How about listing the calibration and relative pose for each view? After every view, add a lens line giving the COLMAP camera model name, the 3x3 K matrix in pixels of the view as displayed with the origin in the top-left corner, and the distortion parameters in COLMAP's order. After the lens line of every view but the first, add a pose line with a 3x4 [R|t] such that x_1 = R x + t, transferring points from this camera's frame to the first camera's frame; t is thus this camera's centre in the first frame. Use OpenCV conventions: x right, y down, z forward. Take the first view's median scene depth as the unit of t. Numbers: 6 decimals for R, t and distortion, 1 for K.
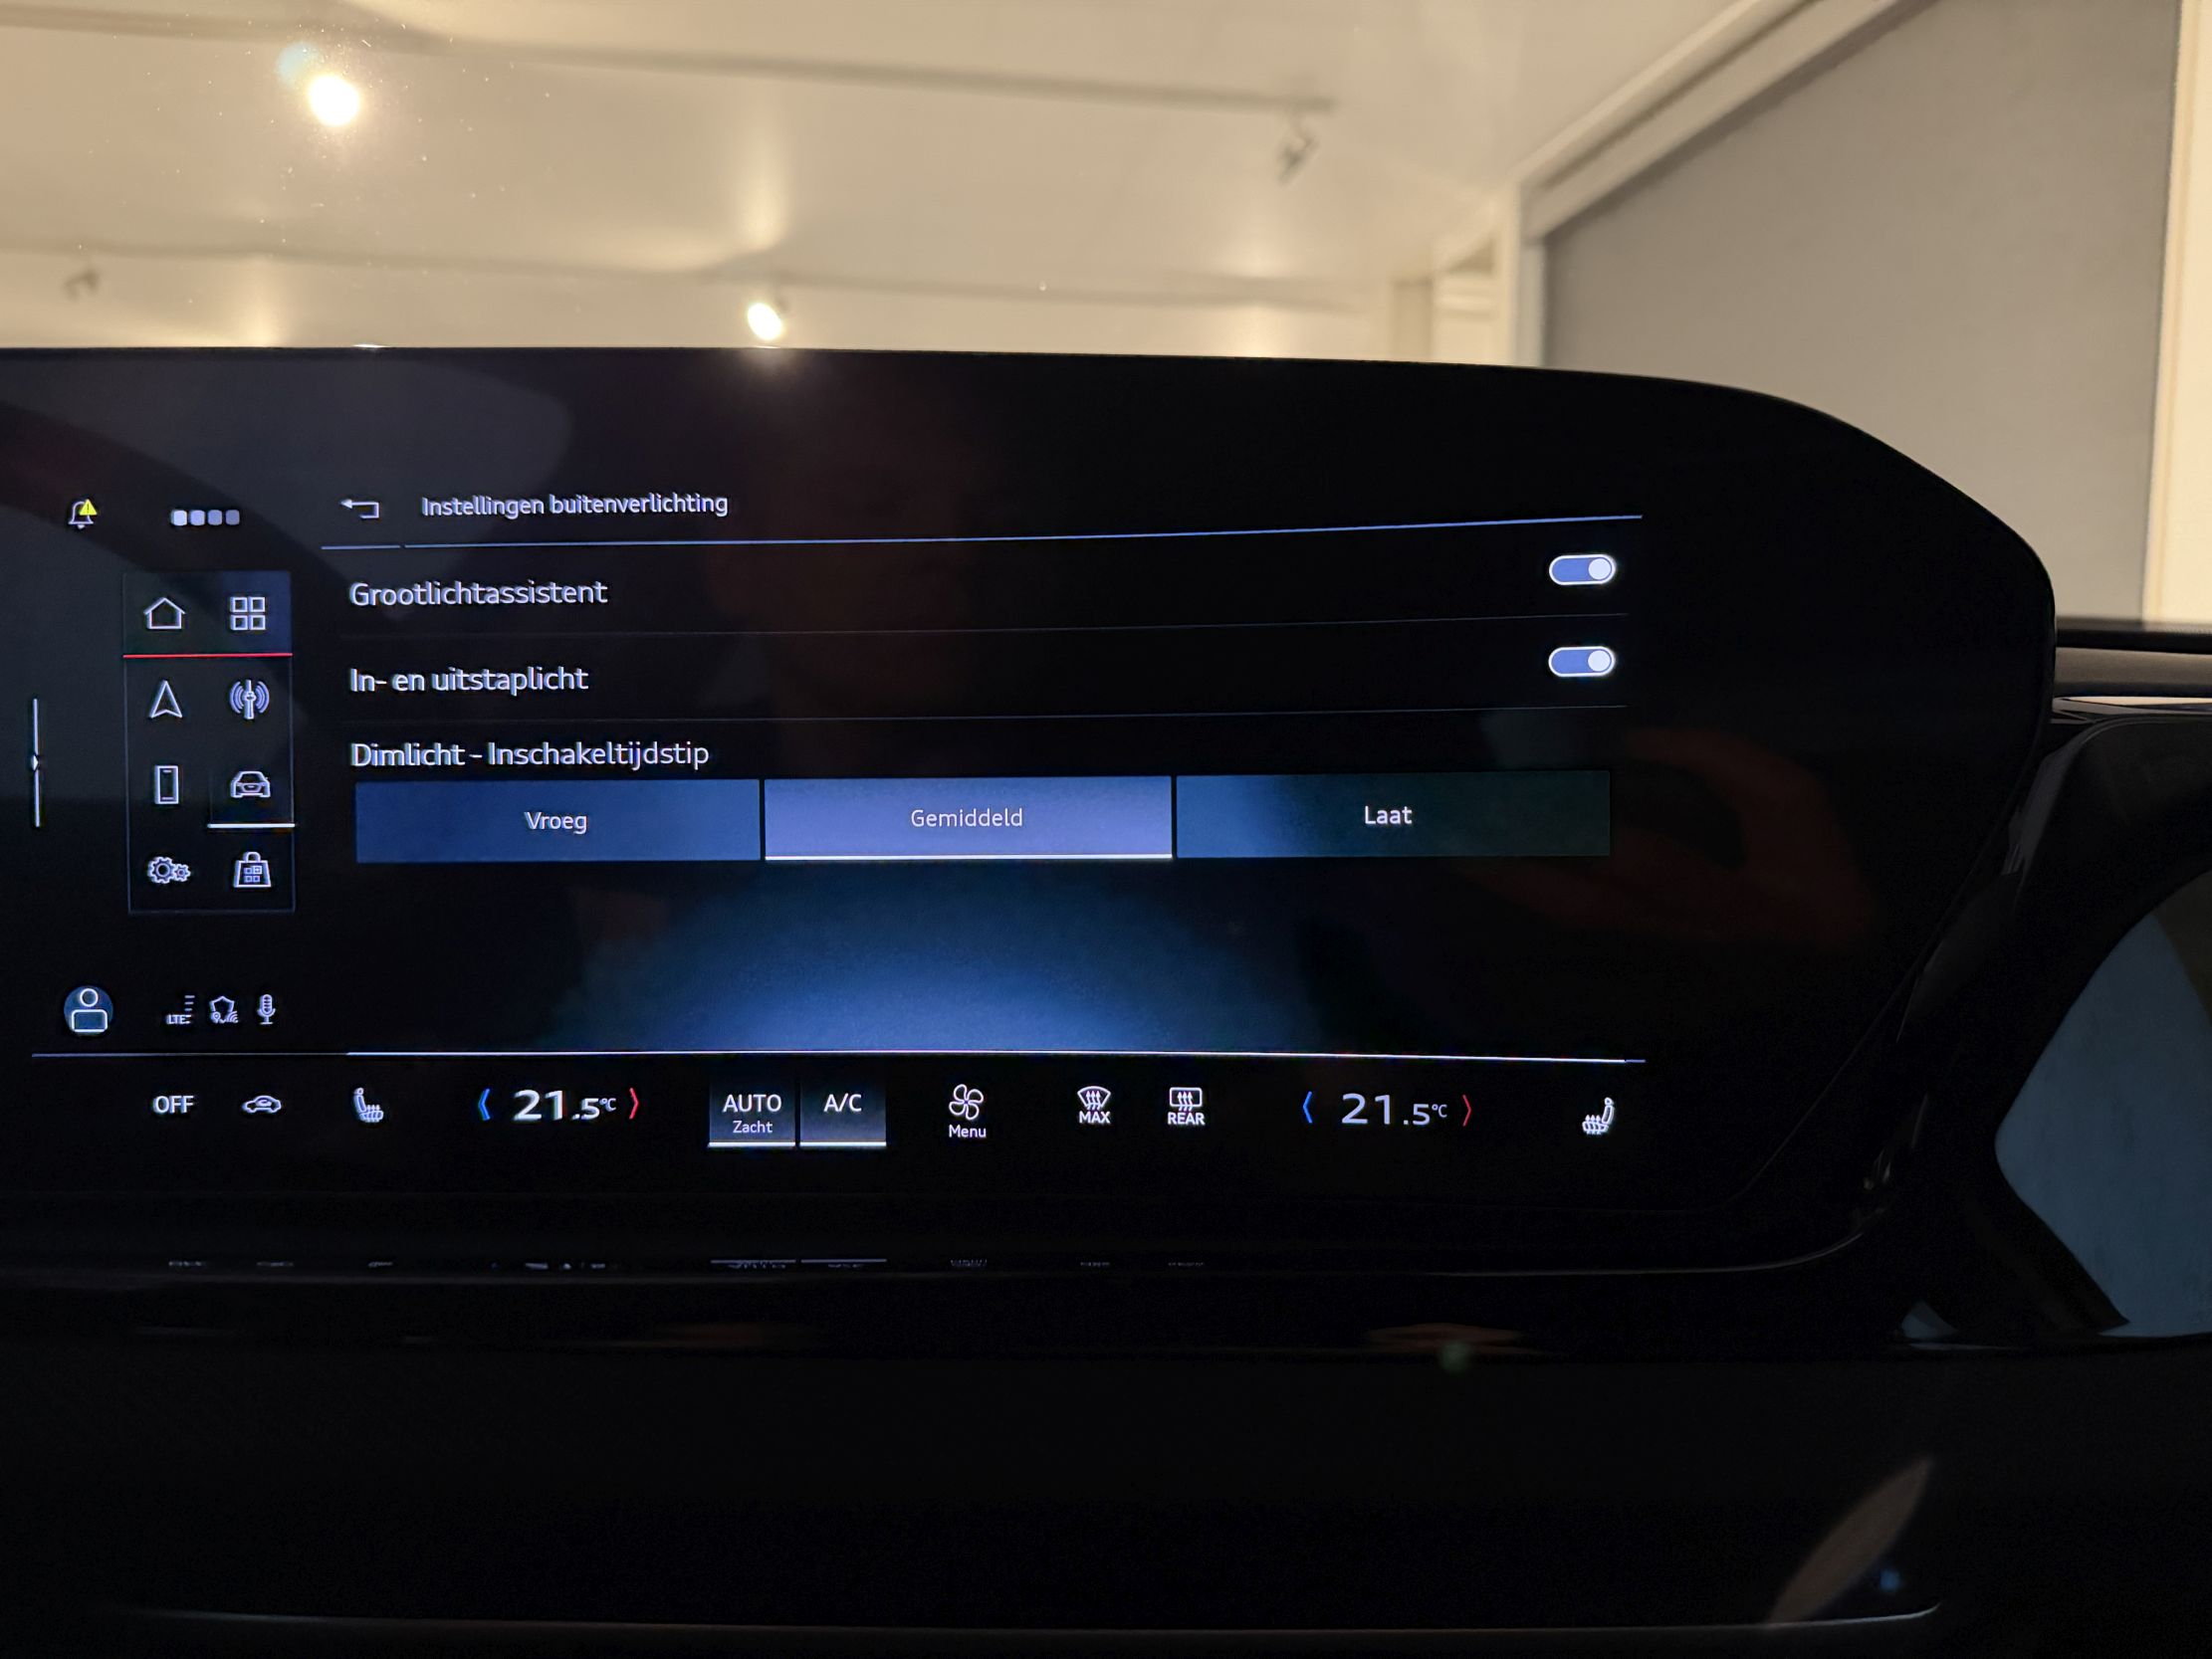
lens RADIAL K [[1568.1, 0, 1107.3], [0, 1568.1, 848.8], [0, 0, 1]] dist [0.021965, -0.037199]
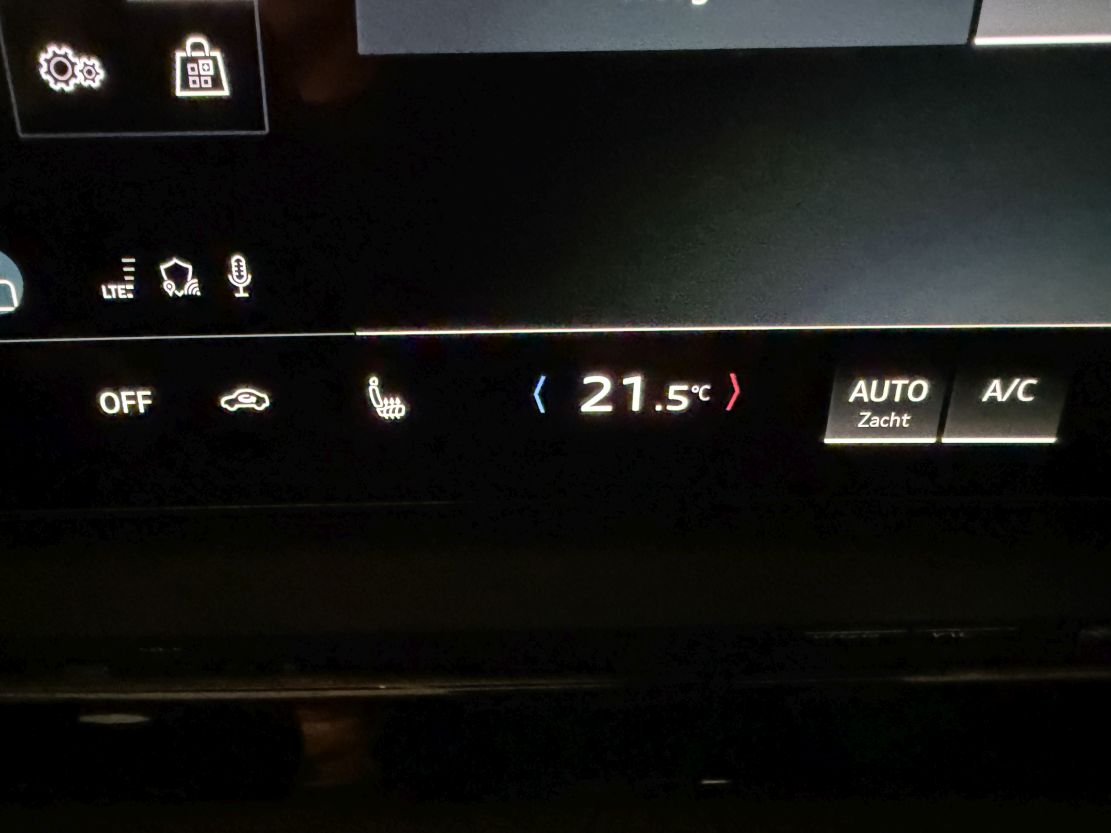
lens RADIAL K [[787.7, 0, 457.5], [0, 787.7, 404.7], [0, 0, 1]] dist [0.021965, -0.037199]
pose [[0.998979, -0.019110, 0.040932, -0.450766], [0.005048, 0.947660, 0.319241, 0.042656], [-0.044891, -0.318708, 0.946789, 0.632748]]
